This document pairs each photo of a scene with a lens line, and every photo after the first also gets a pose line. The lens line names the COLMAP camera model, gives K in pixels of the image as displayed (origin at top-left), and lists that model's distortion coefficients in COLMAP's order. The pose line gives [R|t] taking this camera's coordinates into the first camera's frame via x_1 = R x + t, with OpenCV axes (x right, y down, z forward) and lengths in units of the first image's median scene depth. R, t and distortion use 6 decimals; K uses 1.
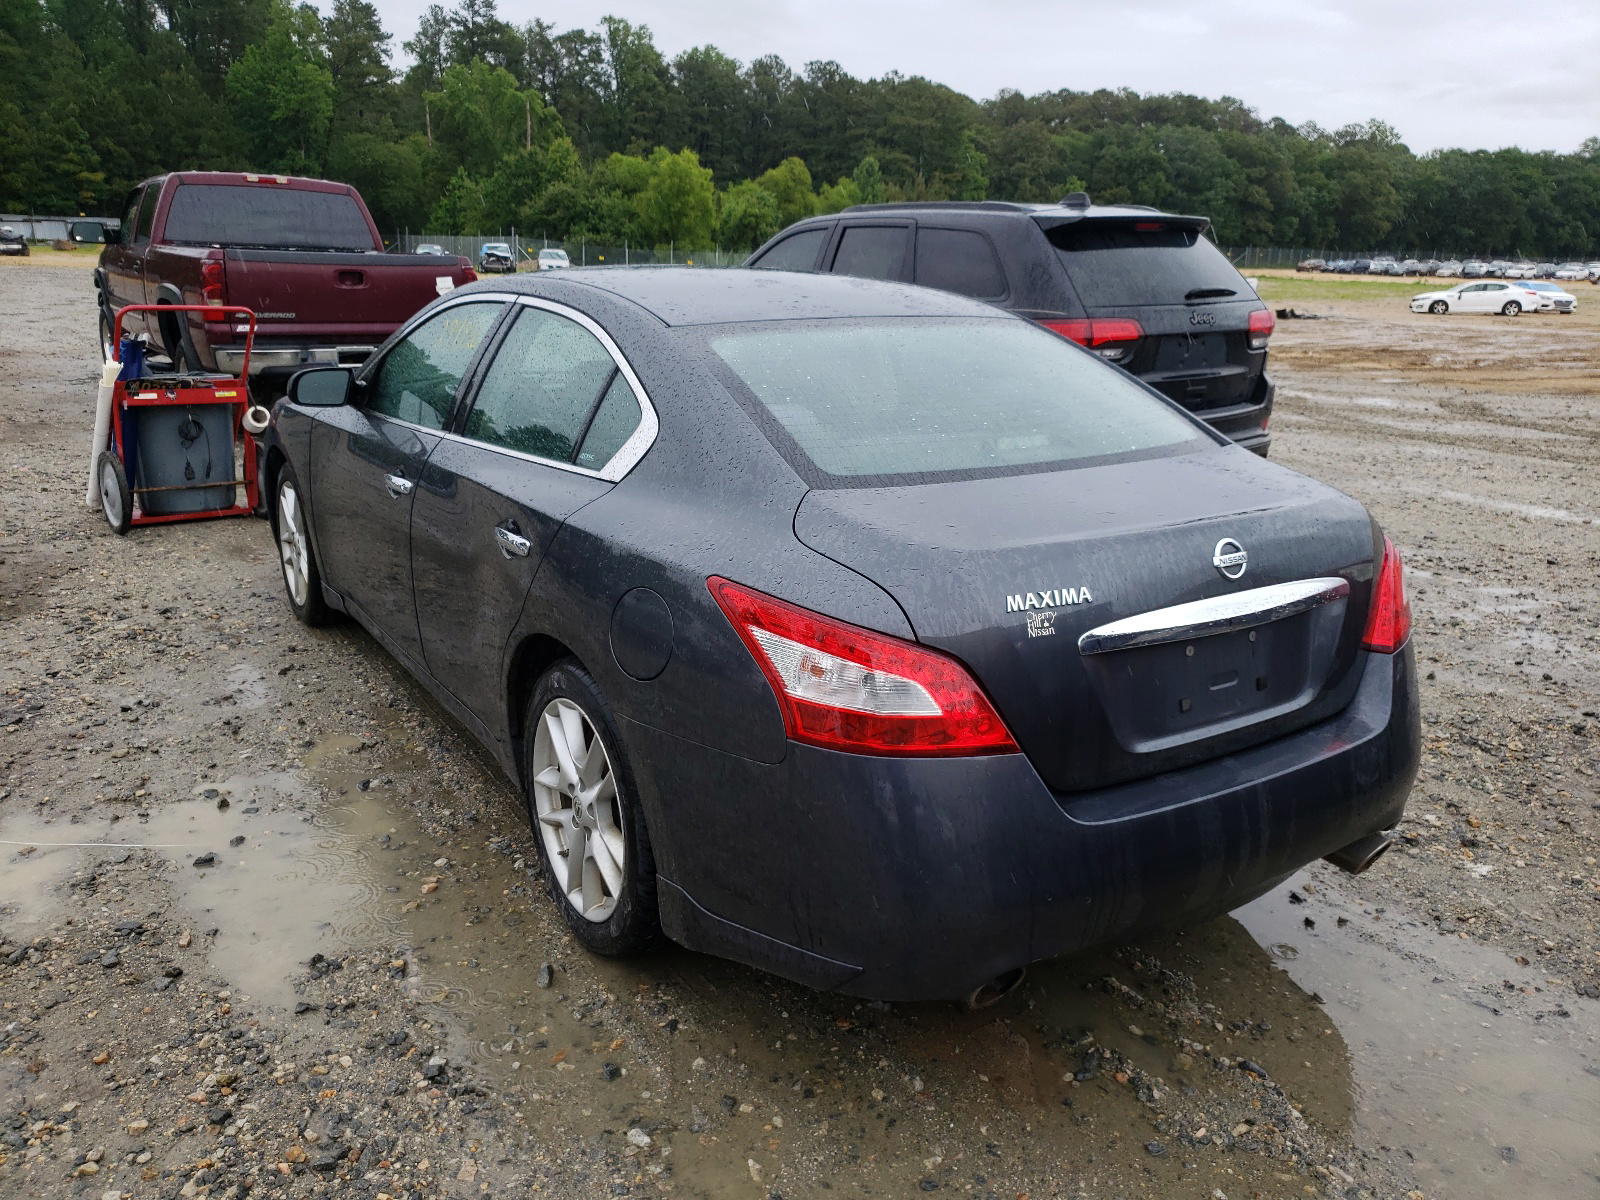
lens RADIAL K [[1154.0, 0, 794.2], [0, 1154.0, 563.0], [0, 0, 1]] dist [-0.007251, 0.036872]
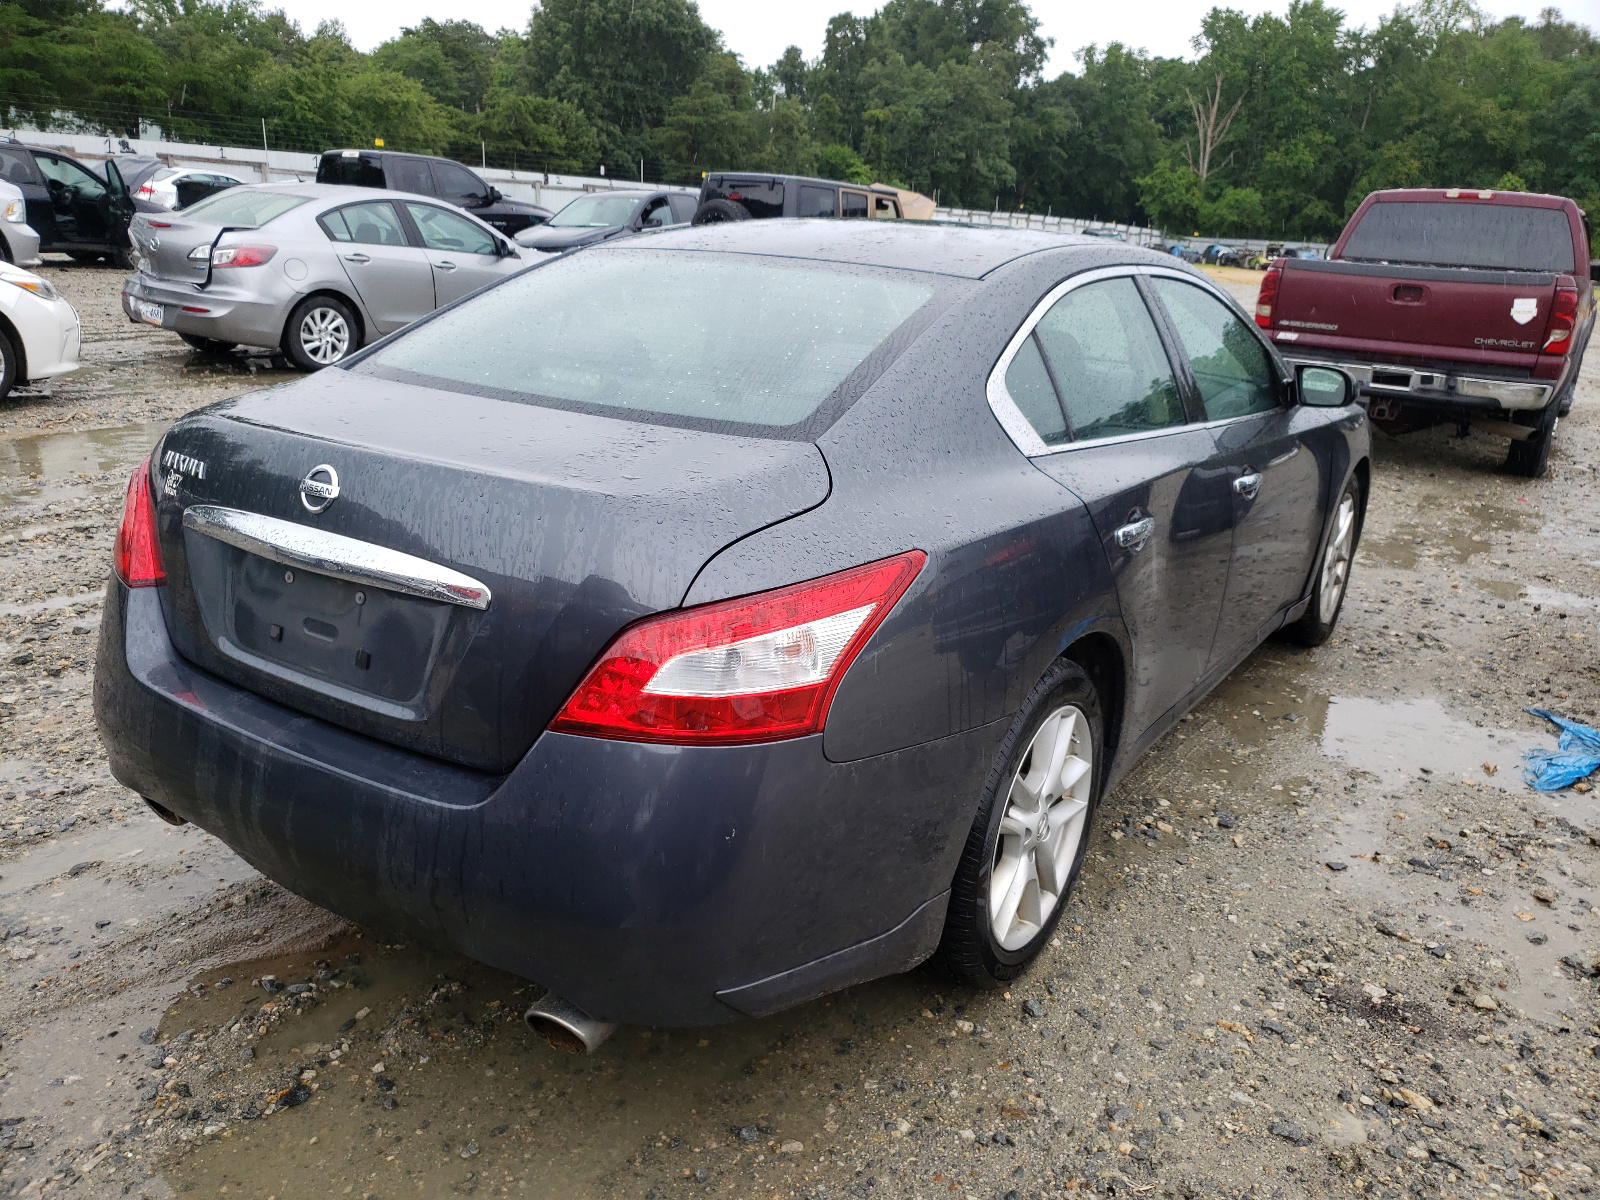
lens RADIAL K [[1154.0, 0, 794.2], [0, 1154.0, 563.0], [0, 0, 1]] dist [-0.007251, 0.036872]
pose [[0.465689, 0.254674, -0.847511, 0.226447], [-0.278266, 0.951258, 0.132949, -0.028609], [0.840061, 0.173921, 0.513857, 0.152991]]
